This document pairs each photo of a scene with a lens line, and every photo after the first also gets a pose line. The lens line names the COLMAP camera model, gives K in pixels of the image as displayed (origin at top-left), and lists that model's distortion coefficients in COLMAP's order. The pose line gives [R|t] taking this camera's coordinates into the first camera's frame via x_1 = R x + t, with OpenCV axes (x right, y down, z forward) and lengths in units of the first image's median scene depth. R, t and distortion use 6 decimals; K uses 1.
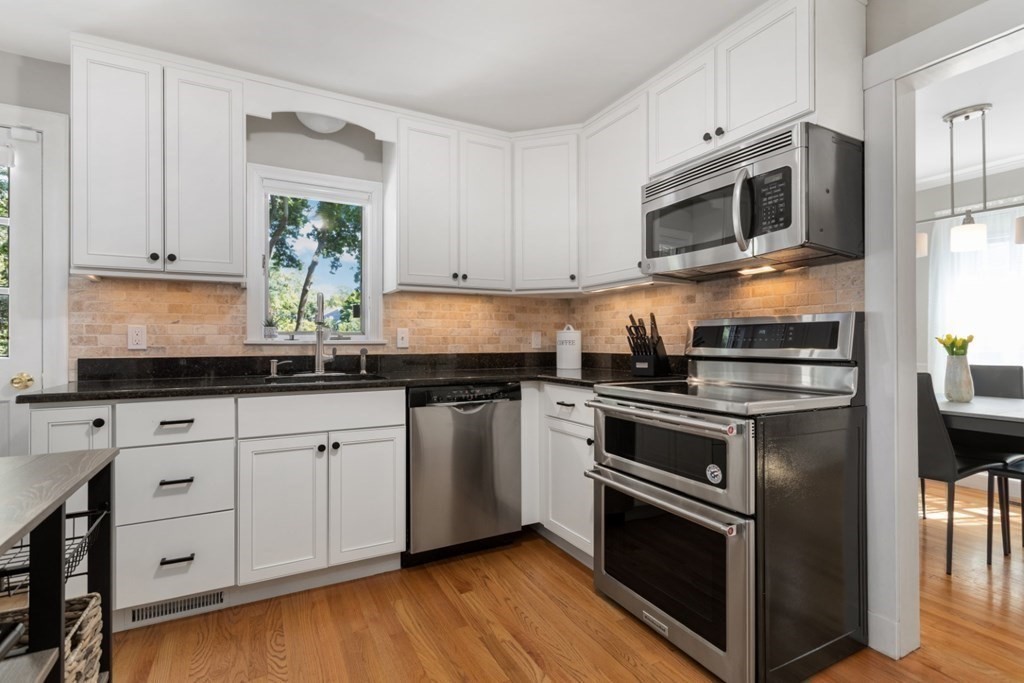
lens RADIAL K [[486.4, 0, 518.7], [0, 486.4, 338.3], [0, 0, 1]] dist [-0.000278, 0.000888]
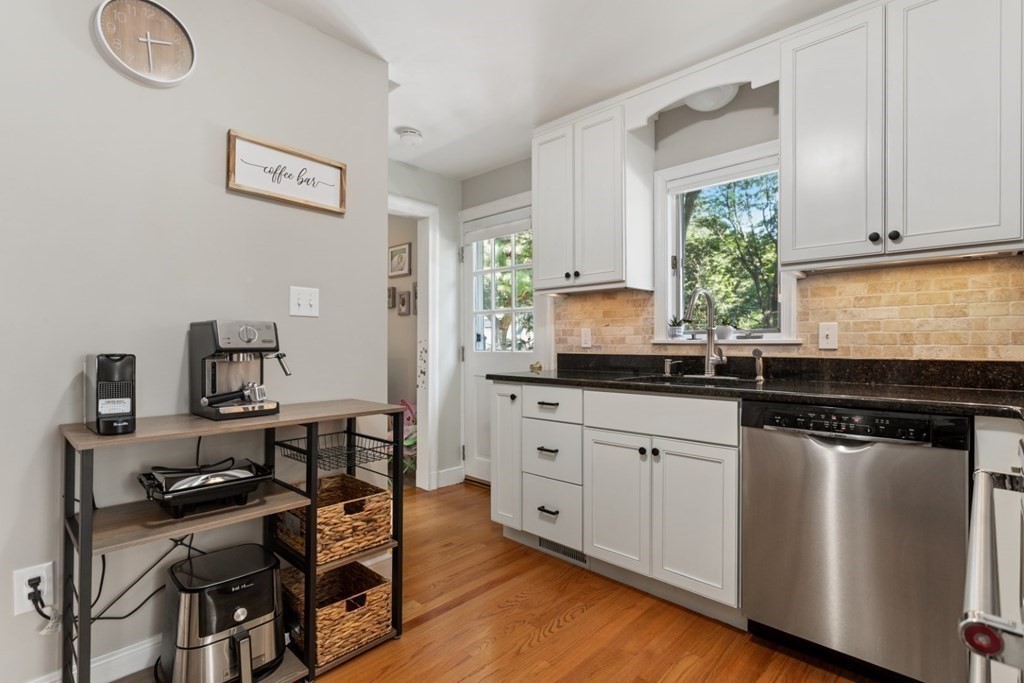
lens RADIAL K [[486.4, 0, 509.6], [0, 486.4, 346.0], [0, 0, 1]] dist [-0.000278, 0.000888]
pose [[0.305519, 0.006686, -0.952163, 0.357368], [0.007159, 0.999931, 0.009319, 0.005154], [0.952159, -0.009663, 0.305450, 0.375316]]
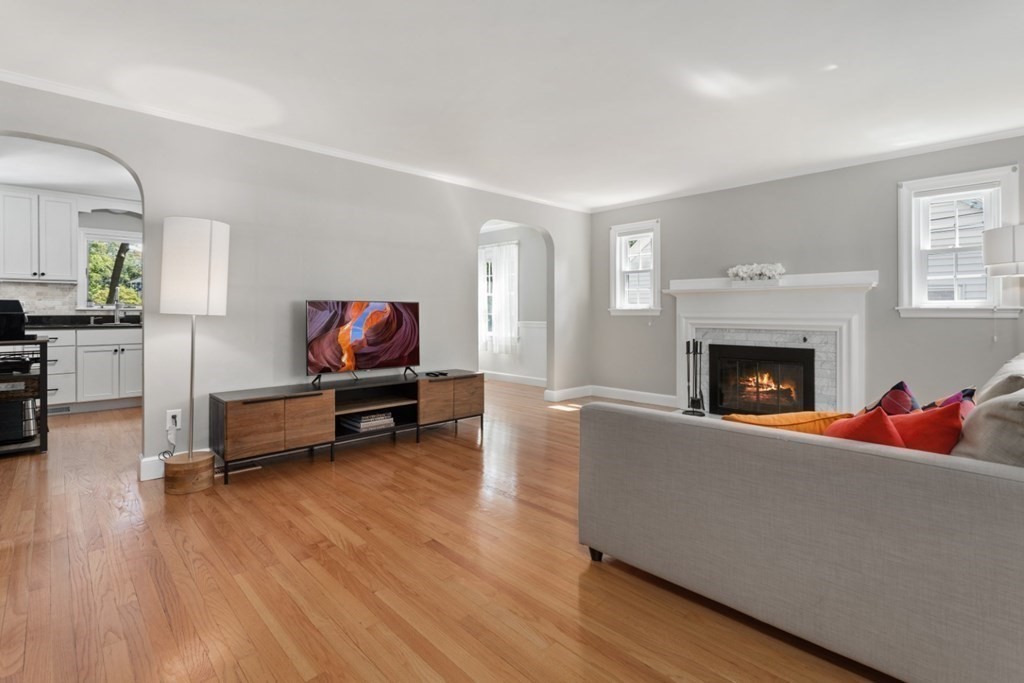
lens RADIAL K [[486.4, 0, 519.6], [0, 486.4, 311.8], [0, 0, 1]] dist [-0.000278, 0.000888]
pose [[0.963524, 0.001614, 0.267619, 0.780770], [-0.003555, 0.999971, 0.006771, -0.001495], [-0.267600, -0.007476, 0.963501, -1.659121]]
